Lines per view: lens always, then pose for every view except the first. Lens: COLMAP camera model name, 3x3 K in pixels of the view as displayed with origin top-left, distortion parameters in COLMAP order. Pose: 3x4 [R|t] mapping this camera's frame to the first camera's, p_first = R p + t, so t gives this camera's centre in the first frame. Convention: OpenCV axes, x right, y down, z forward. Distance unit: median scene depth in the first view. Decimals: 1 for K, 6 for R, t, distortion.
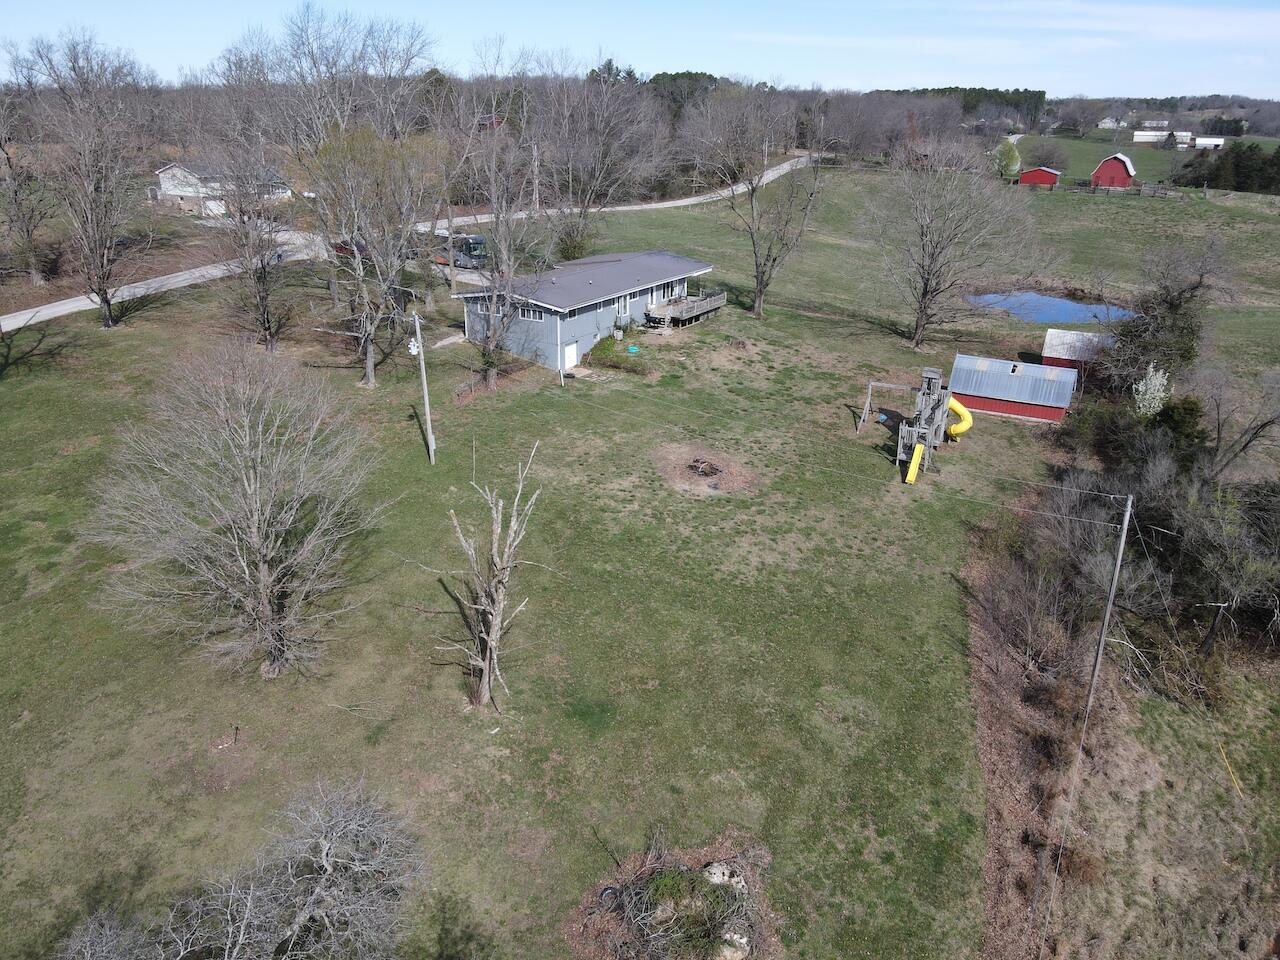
lens RADIAL K [[941.8, 0, 643.3], [0, 941.8, 475.7], [0, 0, 1]] dist [0.007610, 0.004901]
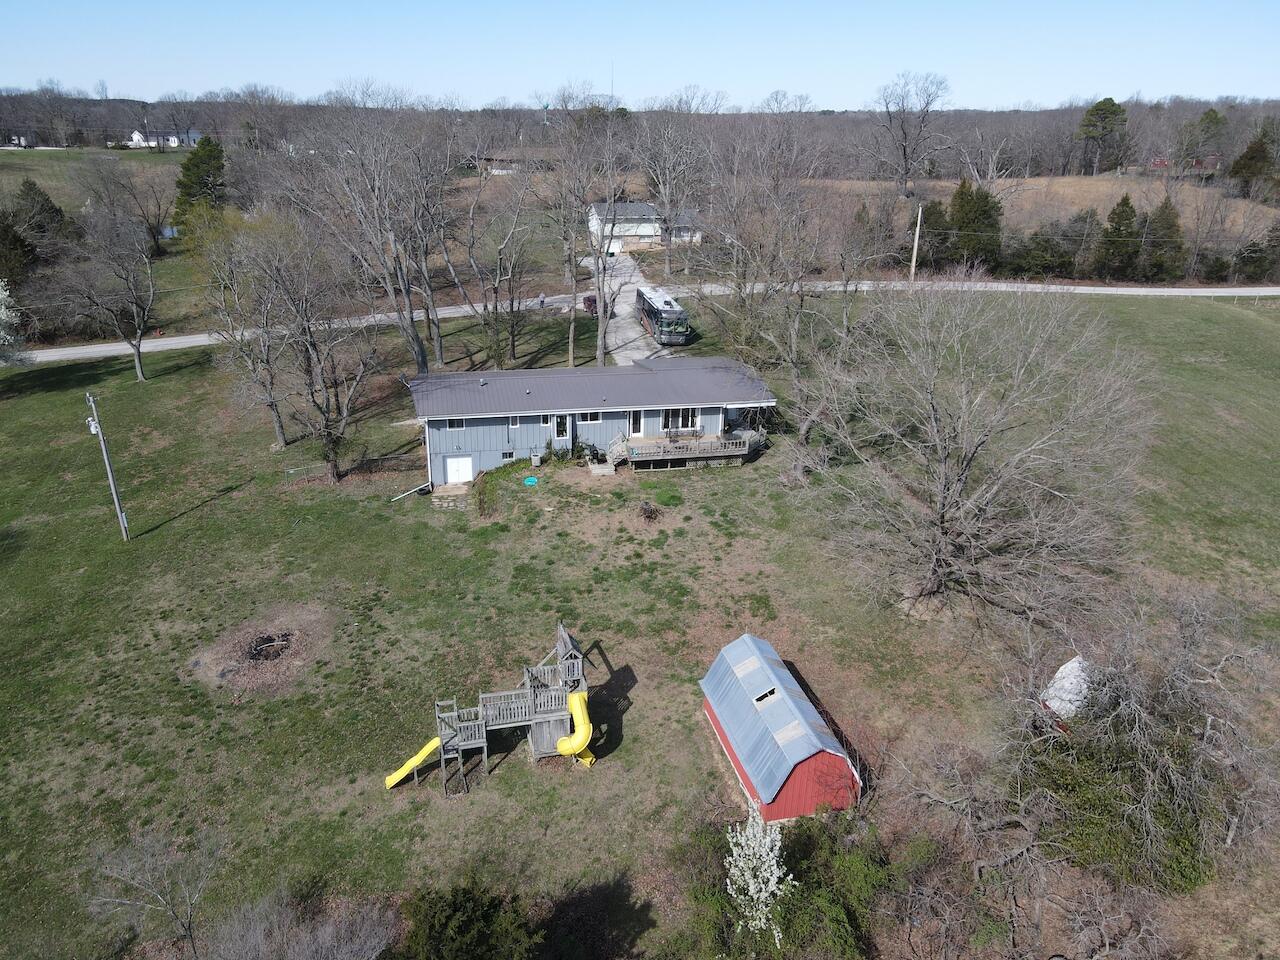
lens RADIAL K [[941.8, 0, 639.2], [0, 941.8, 479.9], [0, 0, 1]] dist [0.007610, 0.004901]
pose [[0.679505, 0.264953, -0.684159, 0.602828], [-0.273619, 0.956754, 0.098763, -0.236712], [0.680739, 0.120089, 0.722615, 0.456705]]
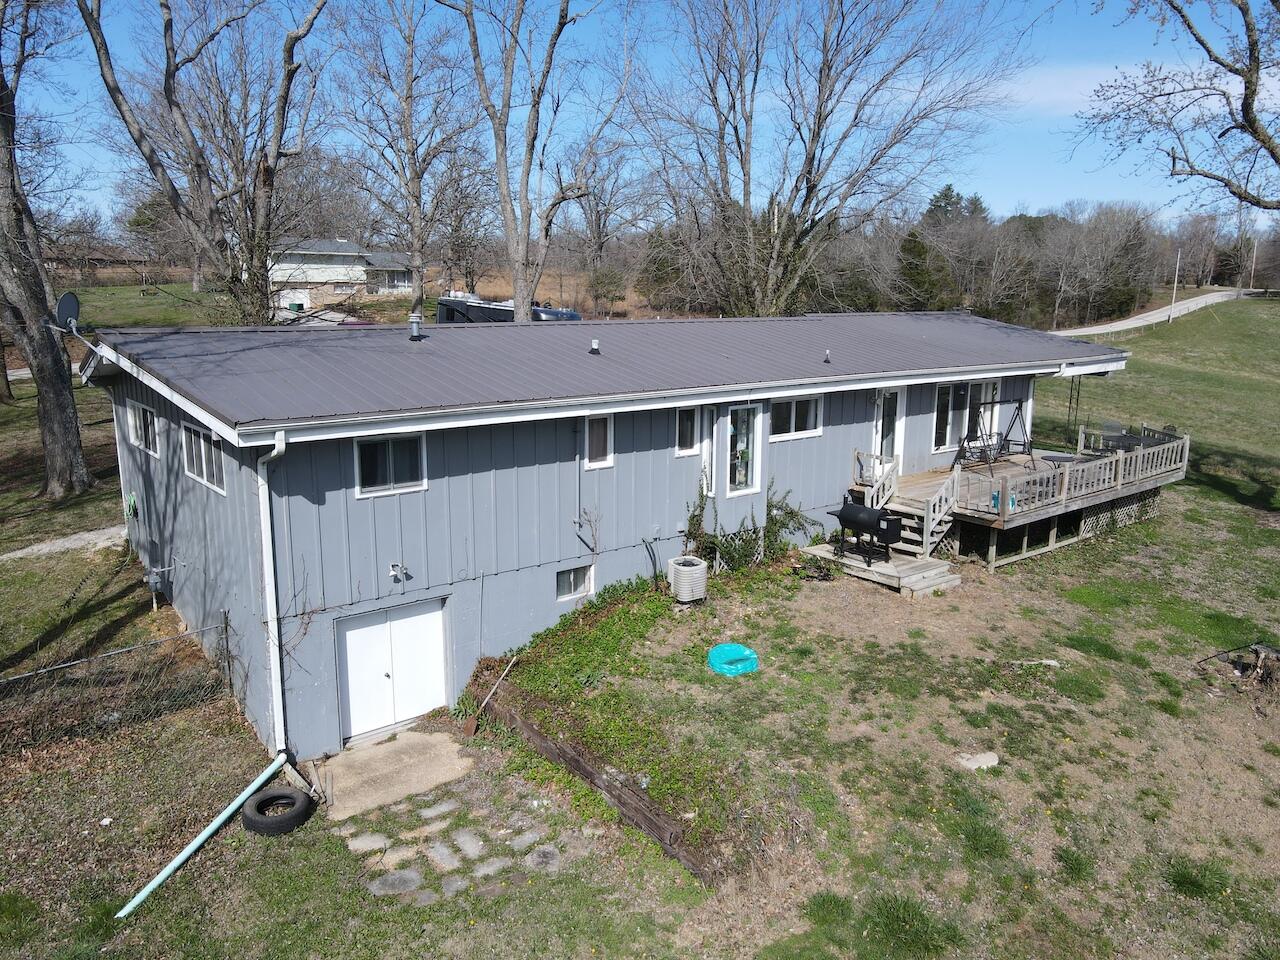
lens RADIAL K [[941.8, 0, 640.4], [0, 941.8, 480.9], [0, 0, 1]] dist [0.007610, 0.004901]
pose [[0.937167, 0.063229, -0.343102, 0.037904], [-0.121435, 0.981062, -0.150897, -0.135457], [0.327064, 0.183081, 0.927098, 0.775542]]
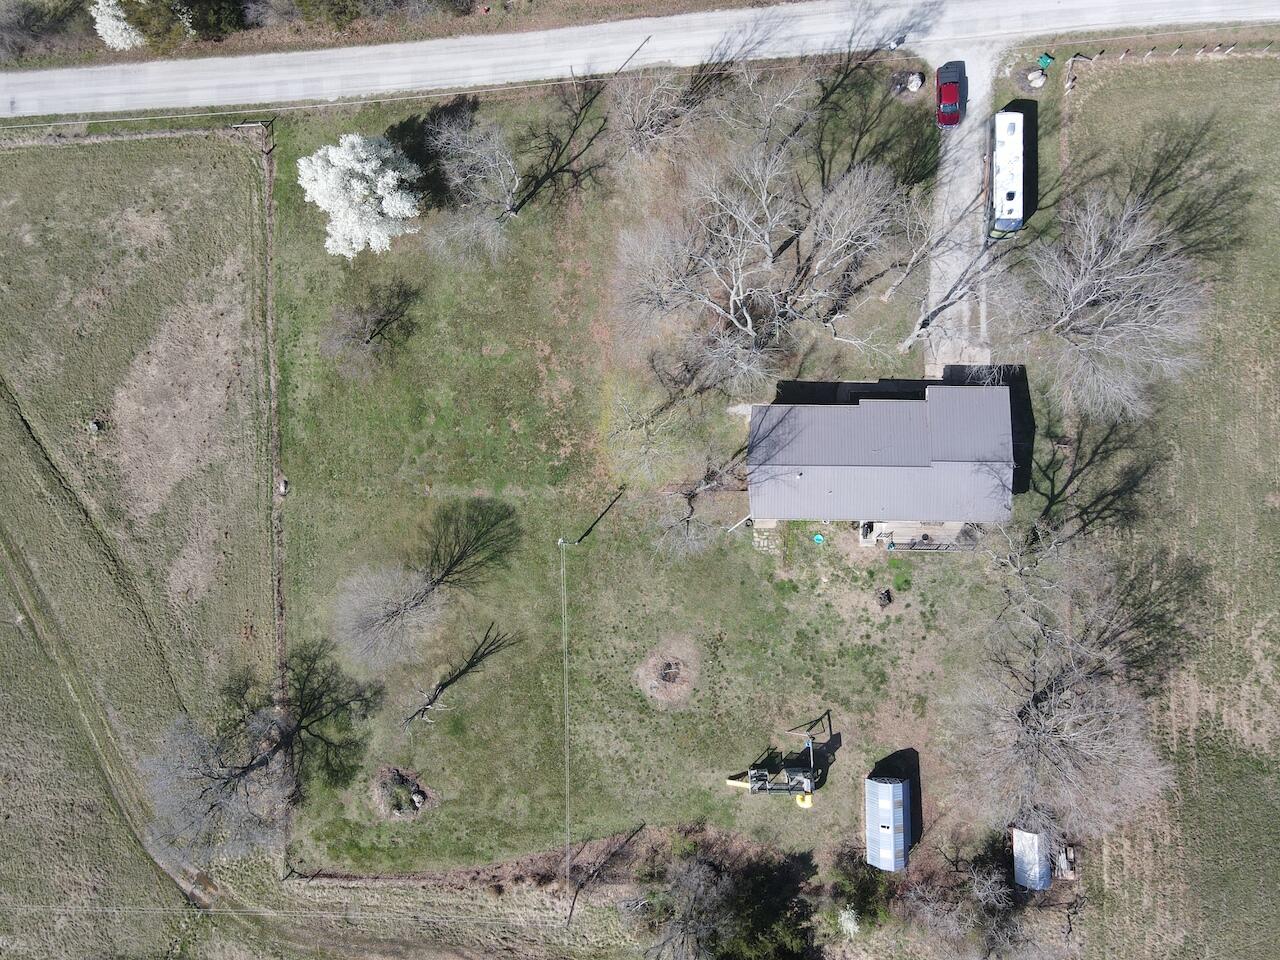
lens RADIAL K [[941.8, 0, 640.9], [0, 941.8, 481.4], [0, 0, 1]] dist [0.007610, 0.004901]
pose [[0.491238, 0.866464, -0.089019, -0.079083], [-0.264533, 0.245783, 0.932530, -1.228864], [0.829884, -0.434546, 0.349947, 0.387850]]
